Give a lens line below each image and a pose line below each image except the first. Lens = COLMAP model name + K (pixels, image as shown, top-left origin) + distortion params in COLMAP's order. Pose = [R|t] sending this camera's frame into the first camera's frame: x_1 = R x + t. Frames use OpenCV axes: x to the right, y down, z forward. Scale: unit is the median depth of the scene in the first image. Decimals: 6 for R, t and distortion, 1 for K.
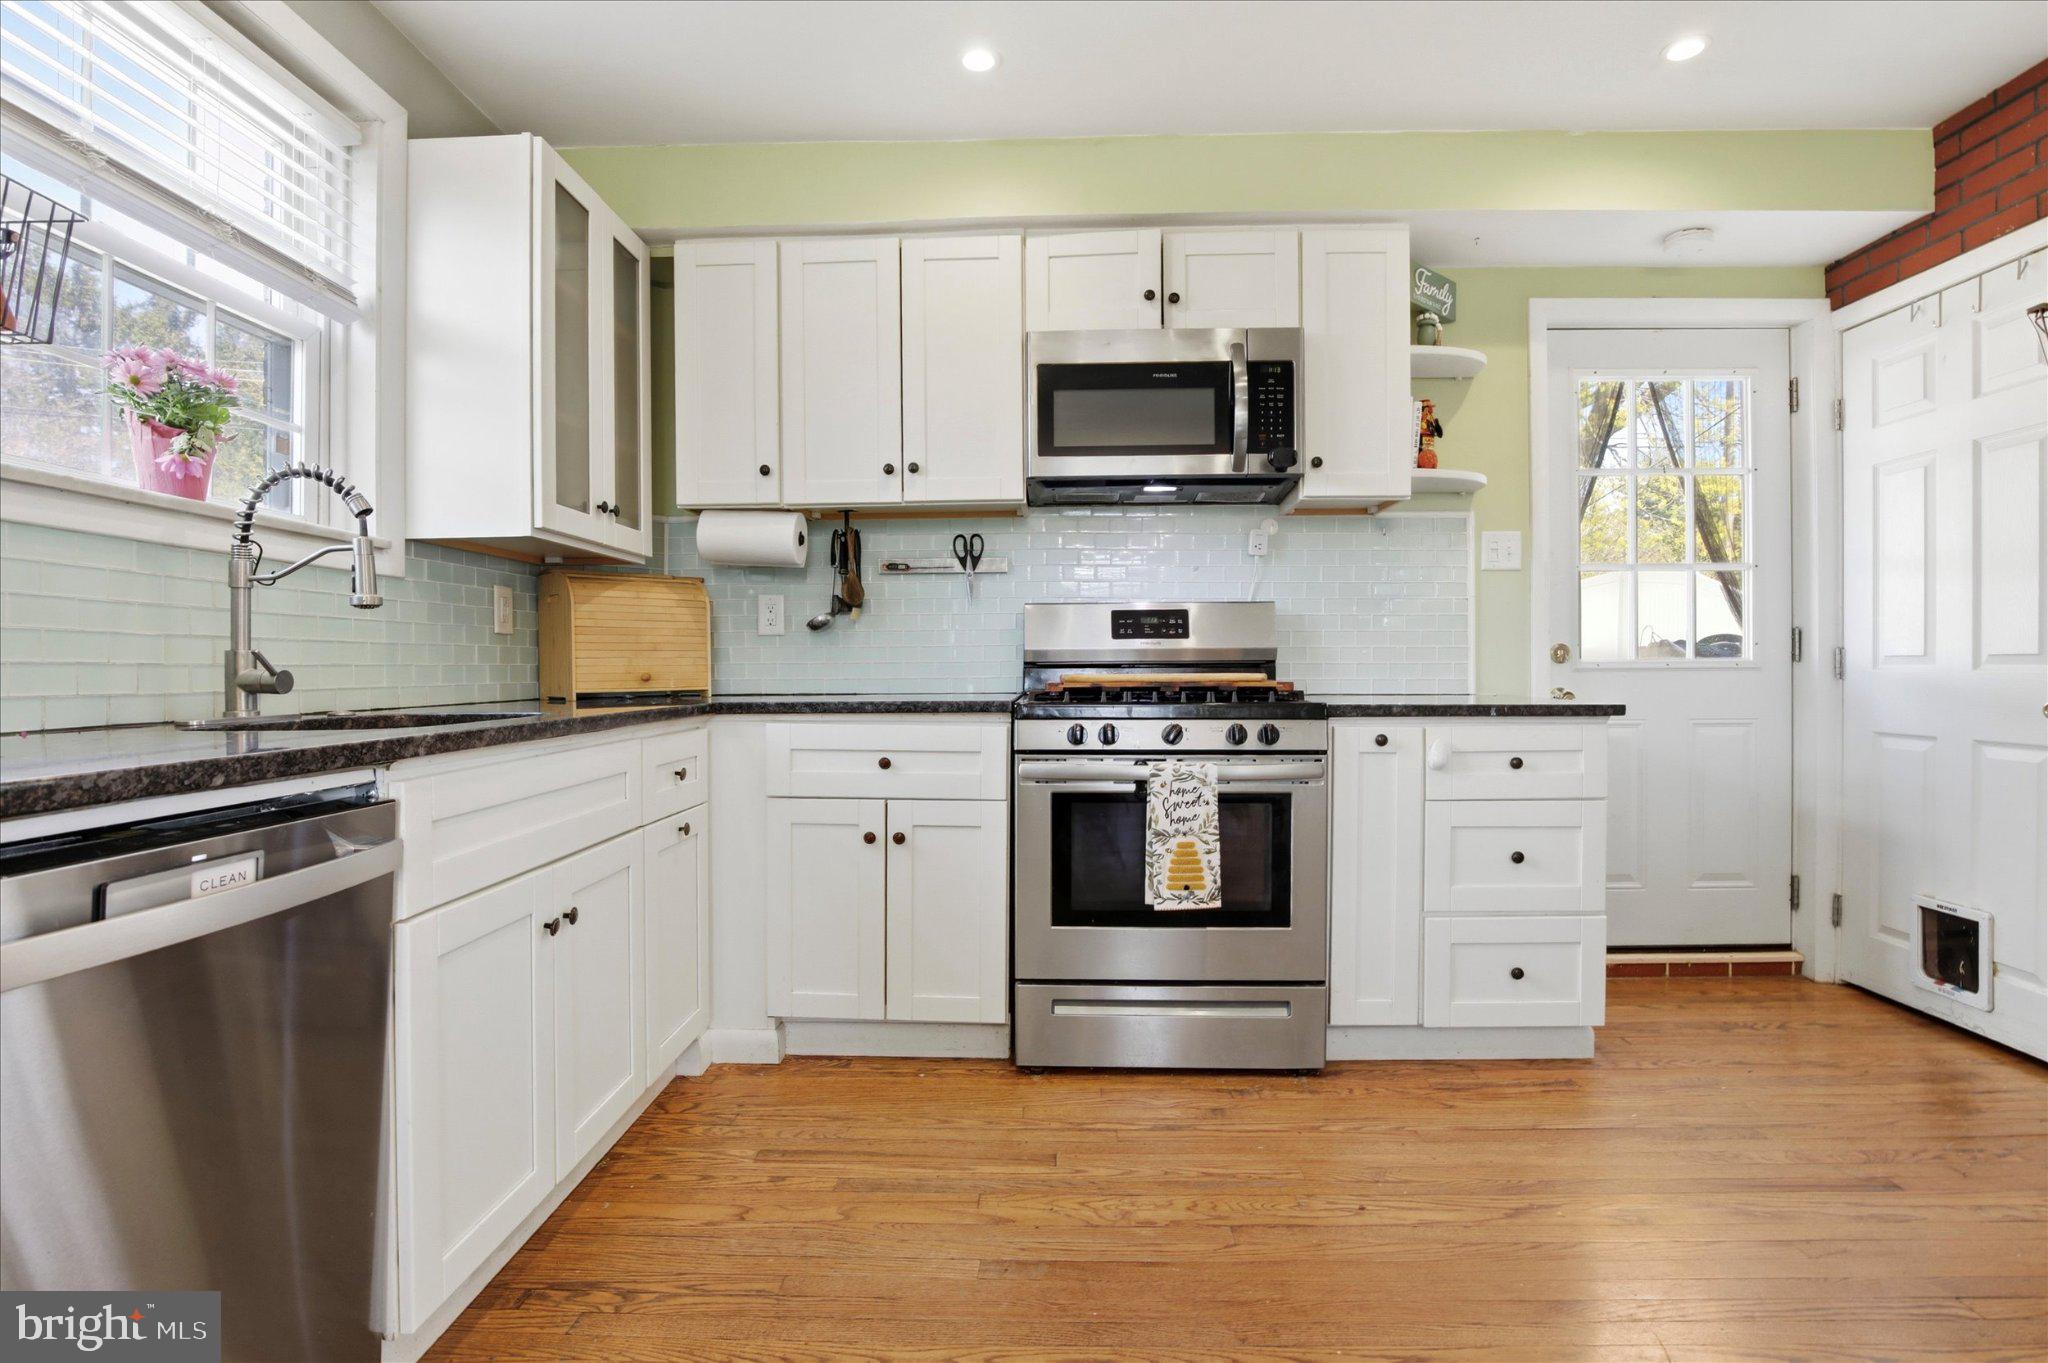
lens RADIAL K [[991.7, 0, 1042.9], [0, 991.7, 679.5], [0, 0, 1]] dist [-0.030685, 0.007593]
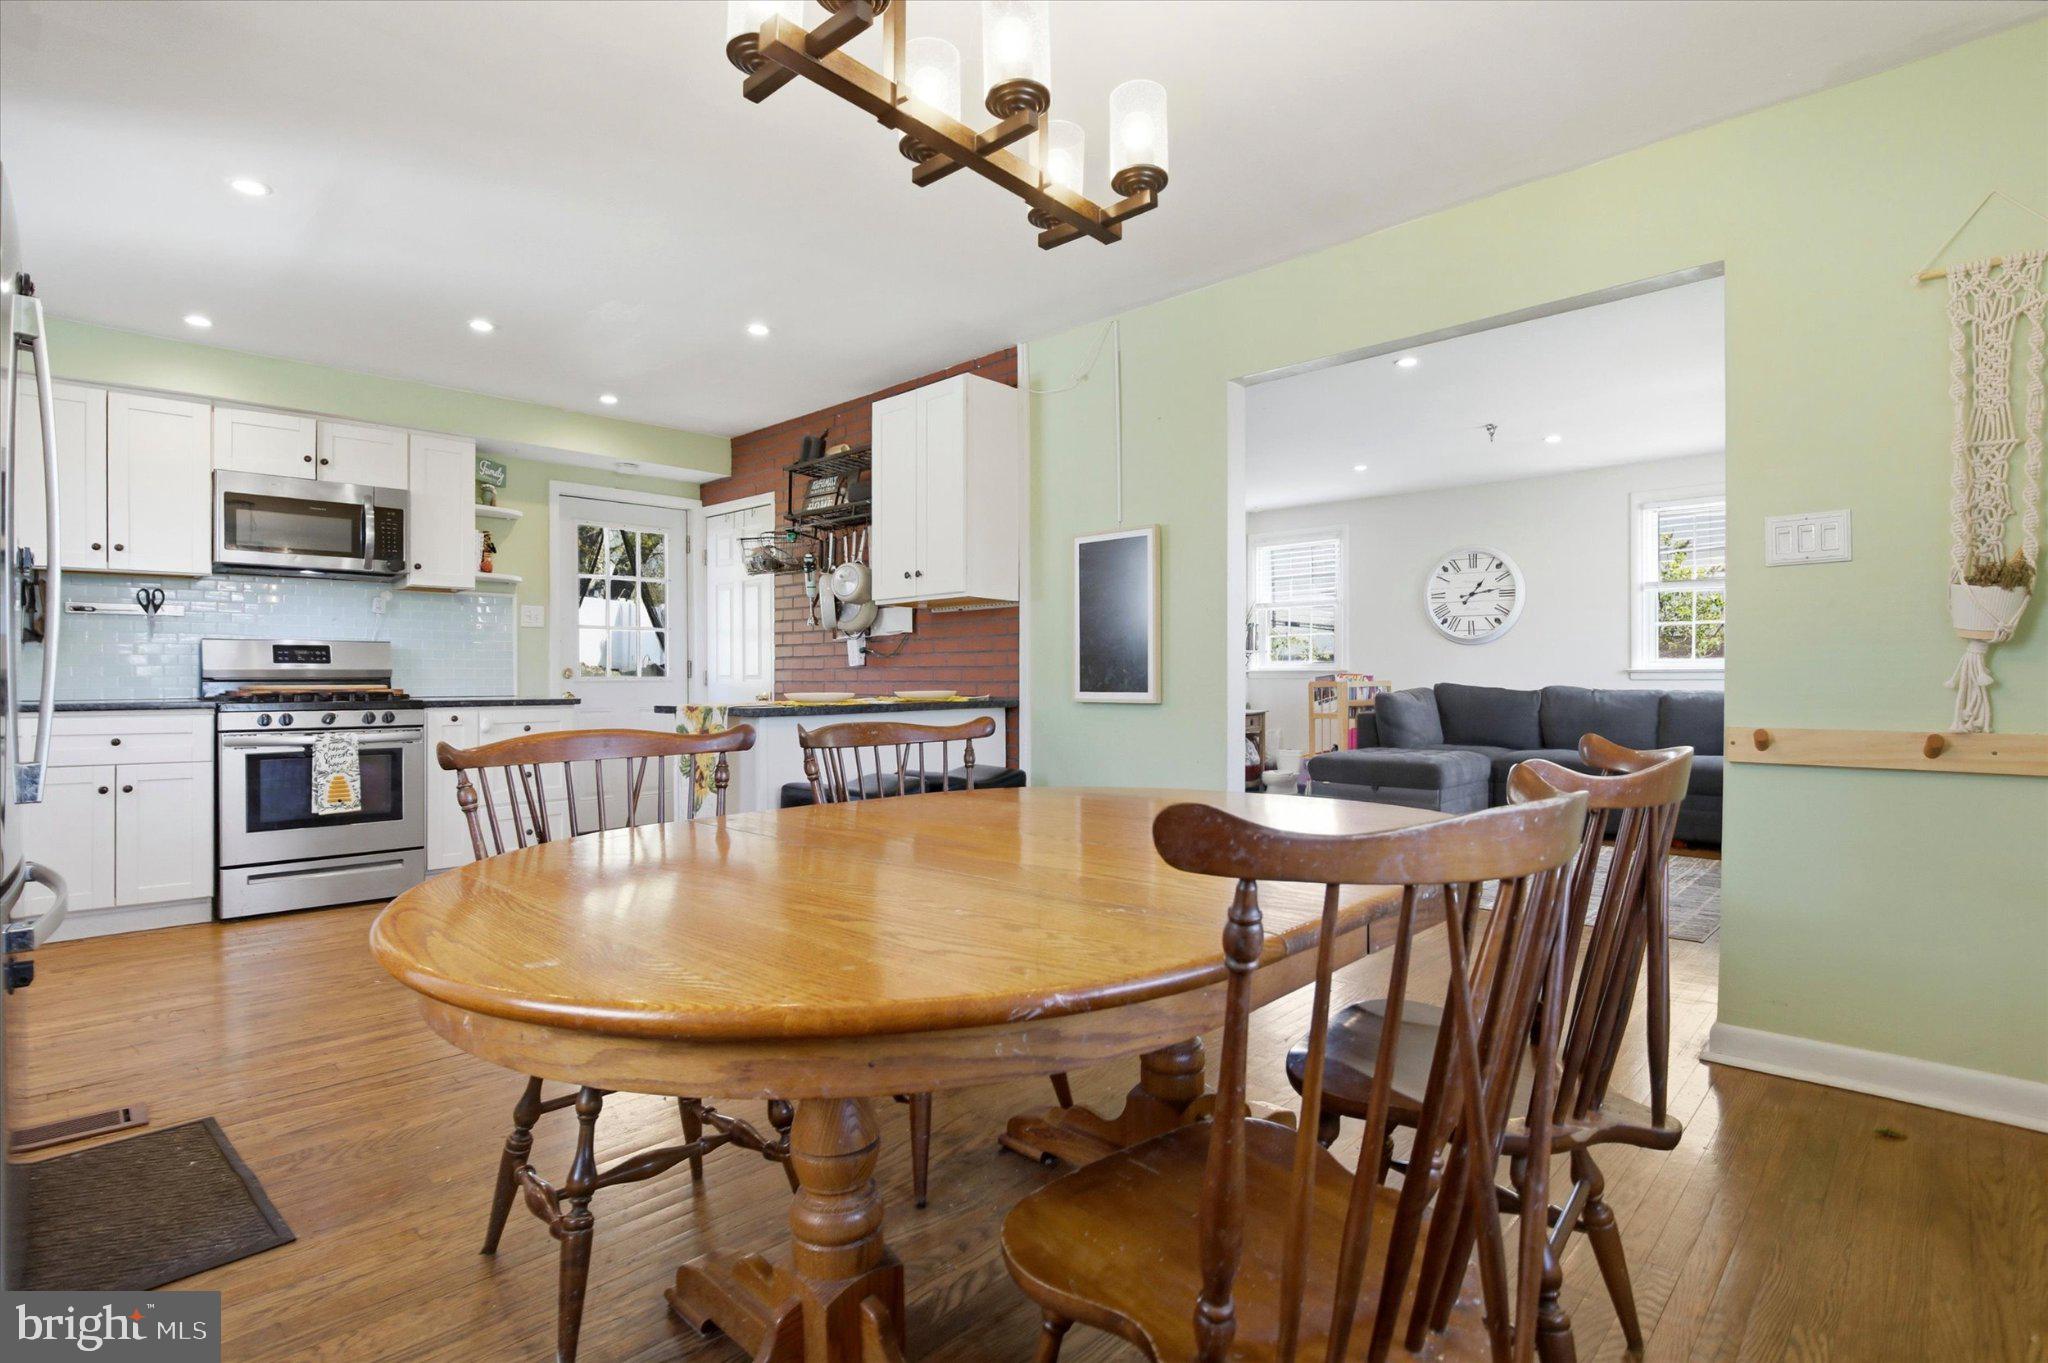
lens RADIAL K [[1006.9, 0, 1012.4], [0, 1006.9, 682.7], [0, 0, 1]] dist [-0.023733, 0.003126]
pose [[0.697761, -0.000719, 0.716331, -0.270632], [0.008309, 0.999940, -0.007090, 0.011842], [-0.716283, 0.010899, 0.697725, -1.045800]]
